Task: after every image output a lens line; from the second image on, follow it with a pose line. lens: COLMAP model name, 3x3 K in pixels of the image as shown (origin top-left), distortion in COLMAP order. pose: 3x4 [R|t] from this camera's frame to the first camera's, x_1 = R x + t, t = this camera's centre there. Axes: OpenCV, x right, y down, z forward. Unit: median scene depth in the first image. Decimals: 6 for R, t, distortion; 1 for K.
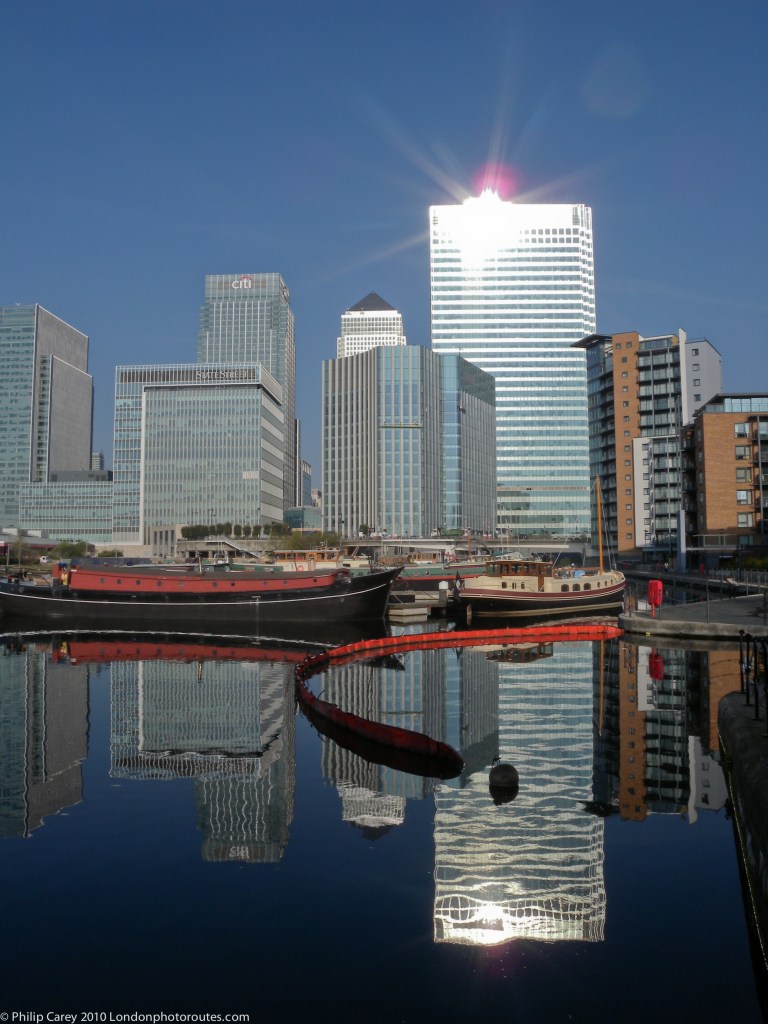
lens RADIAL K [[861.3, 0, 386.8], [0, 861.3, 511.8], [0, 0, 1]] dist [-0.113936, 0.023780]
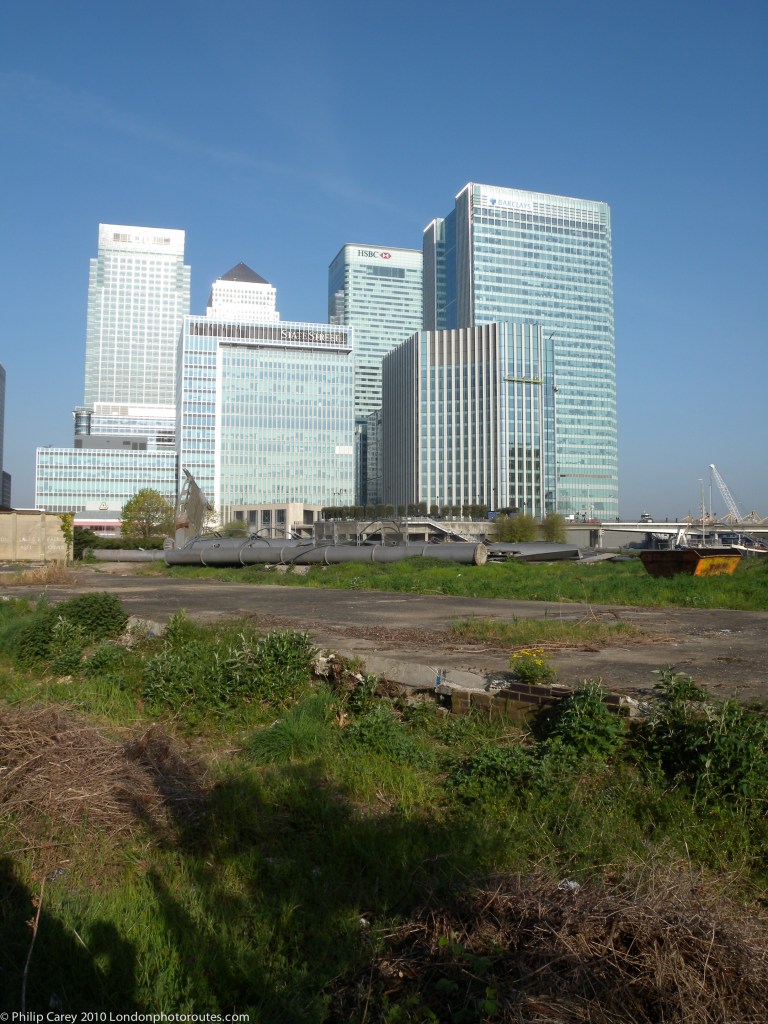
lens RADIAL K [[861.3, 0, 382.9], [0, 861.3, 507.8], [0, 0, 1]] dist [-0.113936, 0.023780]
pose [[0.939836, 0.019960, 0.341042, -0.425467], [-0.023156, 0.999718, 0.005303, 0.011966], [-0.340840, -0.012881, 0.940033, 0.134956]]
